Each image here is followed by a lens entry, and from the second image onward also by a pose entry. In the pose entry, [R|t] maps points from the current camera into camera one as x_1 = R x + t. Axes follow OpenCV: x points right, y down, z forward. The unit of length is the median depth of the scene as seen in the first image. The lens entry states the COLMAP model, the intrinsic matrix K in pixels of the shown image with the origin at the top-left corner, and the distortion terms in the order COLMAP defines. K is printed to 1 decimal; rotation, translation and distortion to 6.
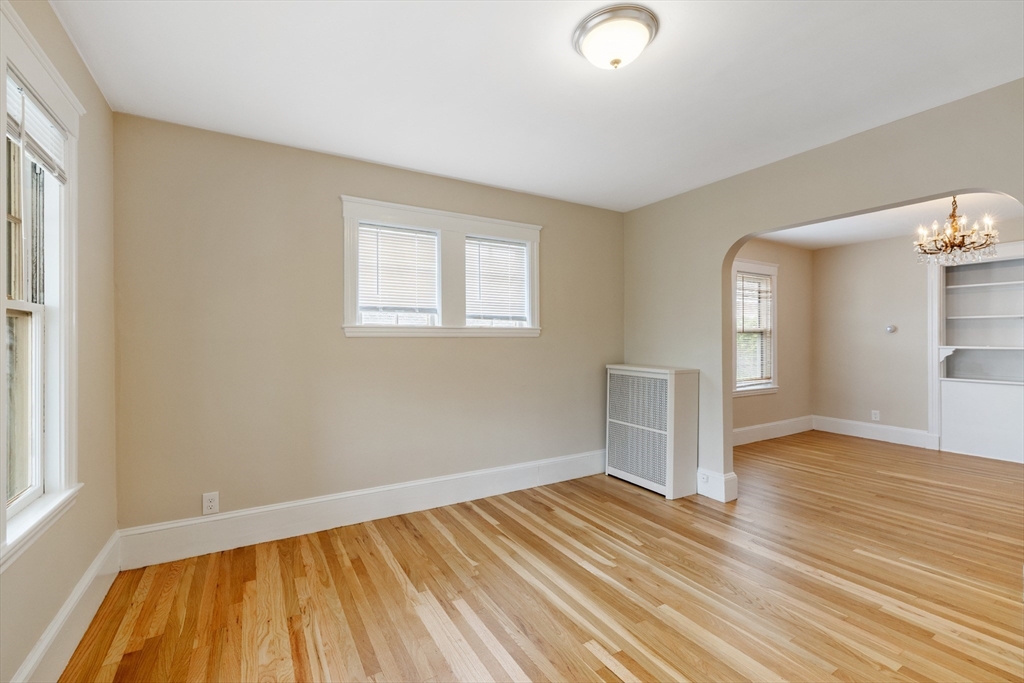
lens RADIAL K [[445.6, 0, 507.2], [0, 445.6, 344.4], [0, 0, 1]] dist [0.000646, 0.001298]
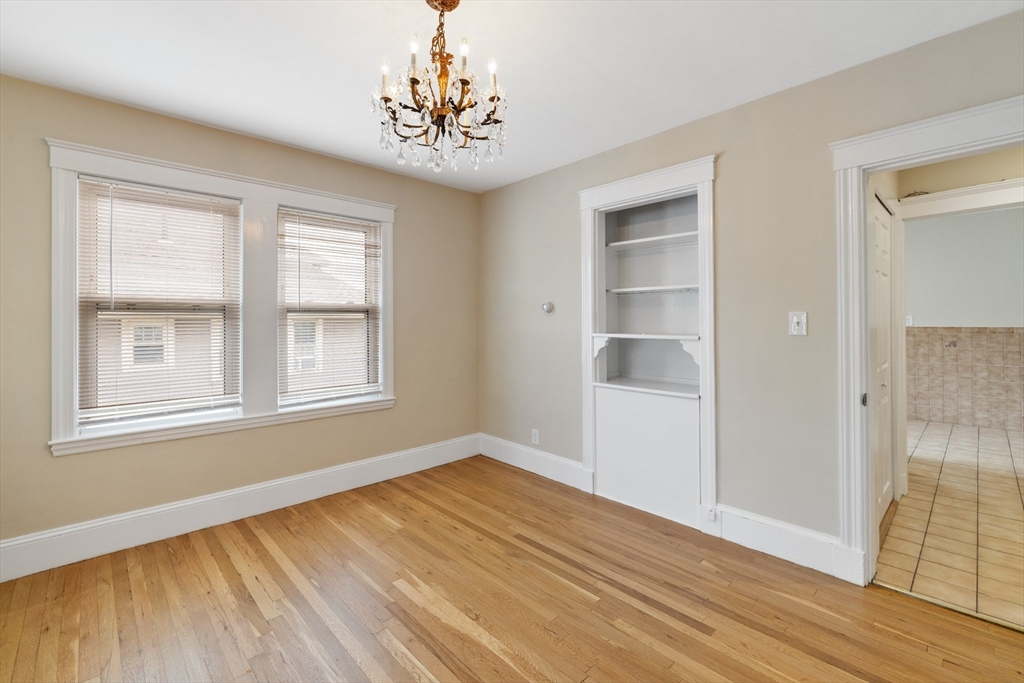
lens RADIAL K [[445.6, 0, 504.8], [0, 445.6, 317.0], [0, 0, 1]] dist [0.000646, 0.001298]
pose [[0.977300, 0.002142, 0.211851, 1.187042], [0.002187, 0.999794, -0.020197, -0.012253], [-0.211850, 0.020202, 0.977093, 0.657059]]
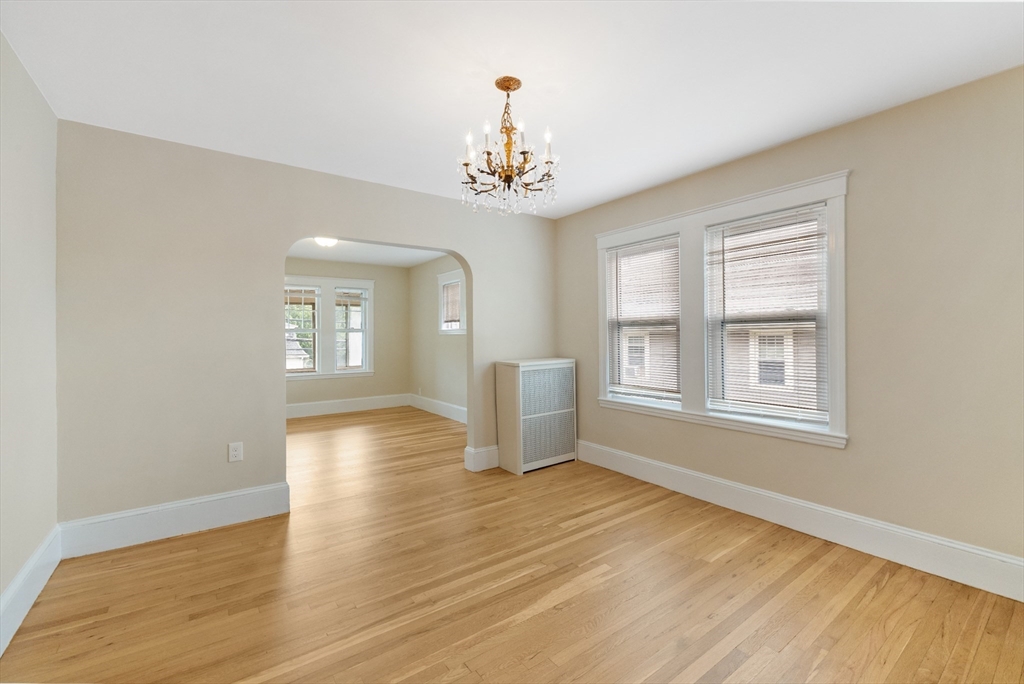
lens RADIAL K [[432.1, 0, 501.6], [0, 432.1, 335.0], [0, 0, 1]] dist [0.000815, 0.000774]
pose [[0.074220, 0.000892, -0.997241, 1.941123], [-0.002077, 0.999998, 0.000740, -0.016995], [0.997240, 0.002016, 0.074222, 1.162052]]
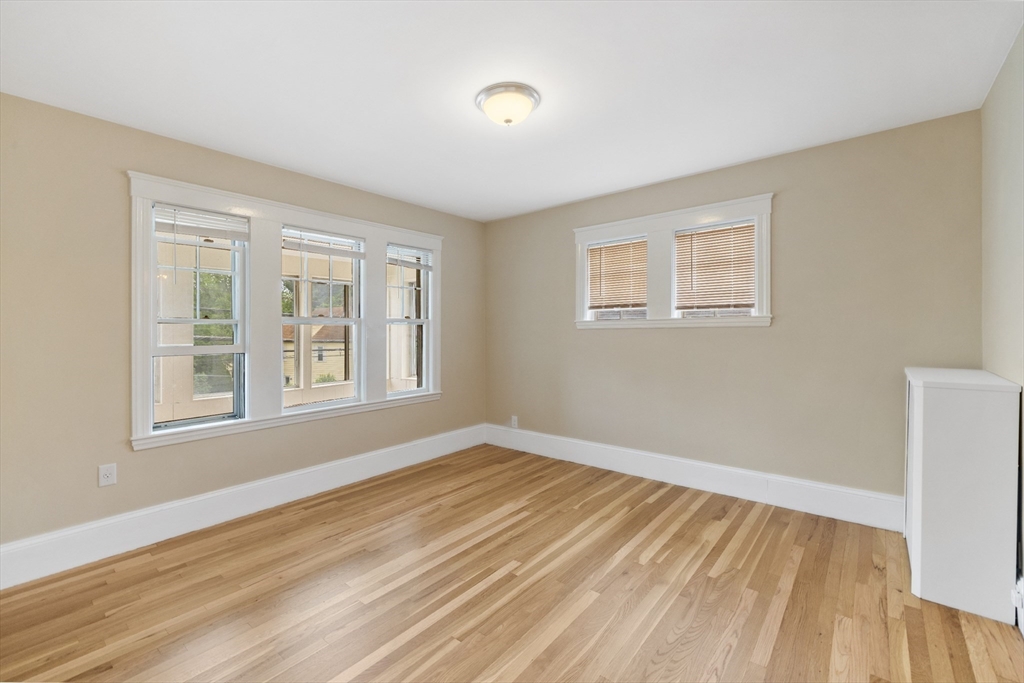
lens RADIAL K [[432.1, 0, 509.3], [0, 432.1, 334.4], [0, 0, 1]] dist [0.000815, 0.000774]
pose [[0.337529, 0.003982, -0.941307, 0.851539], [-0.001396, 0.999992, 0.003730, -0.004729], [0.941314, 0.000055, 0.337532, 0.339892]]
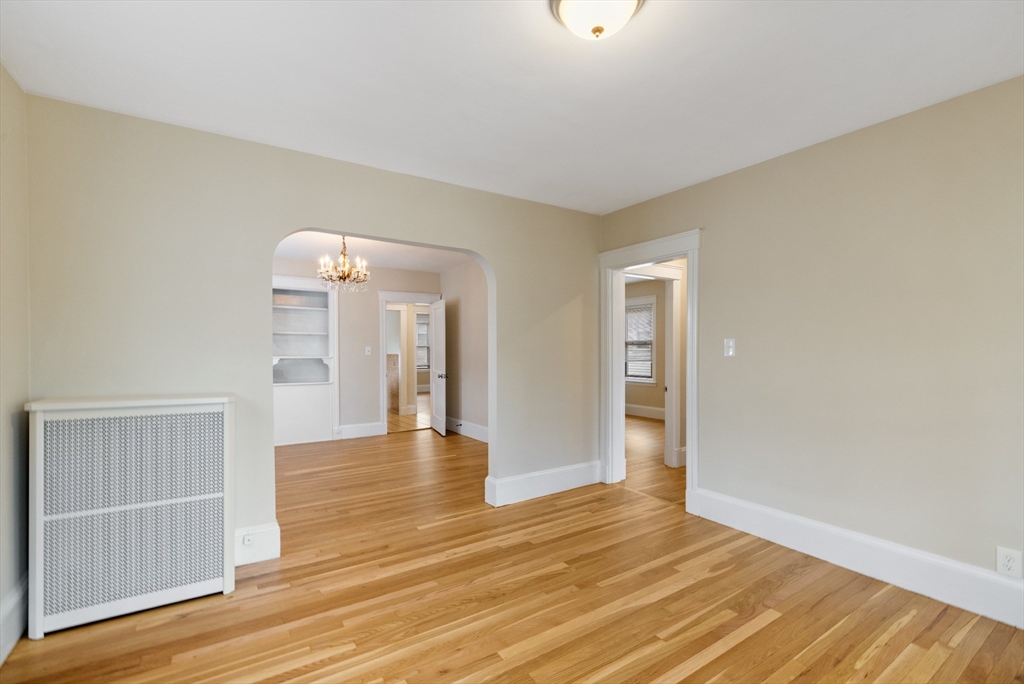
lens RADIAL K [[445.6, 0, 512.9], [0, 445.6, 358.7], [0, 0, 1]] dist [0.000646, 0.001298]
pose [[-0.046357, -0.014582, 0.998818, -0.358937], [0.010956, 0.999826, 0.015105, -0.002536], [-0.998865, 0.011643, -0.046189, 0.710439]]
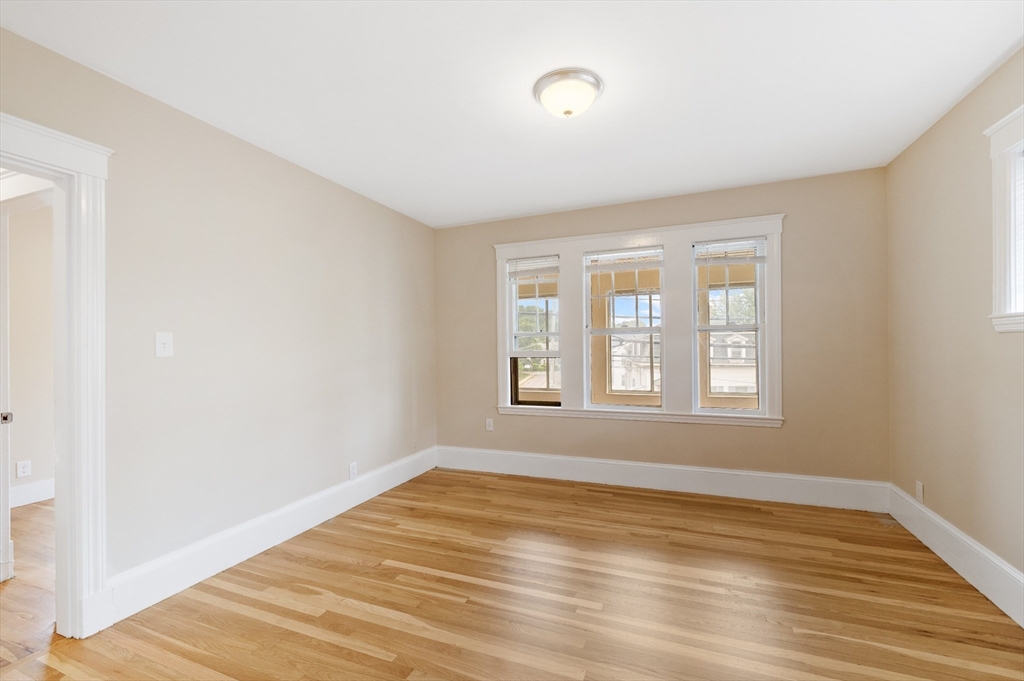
lens RADIAL K [[445.6, 0, 508.9], [0, 445.6, 340.8], [0, 0, 1]] dist [0.000646, 0.001298]
pose [[-0.794084, 0.006408, -0.607775, 0.657122], [0.007497, 0.999972, 0.000749, -0.009093], [0.607762, -0.003961, -0.794109, 1.094276]]
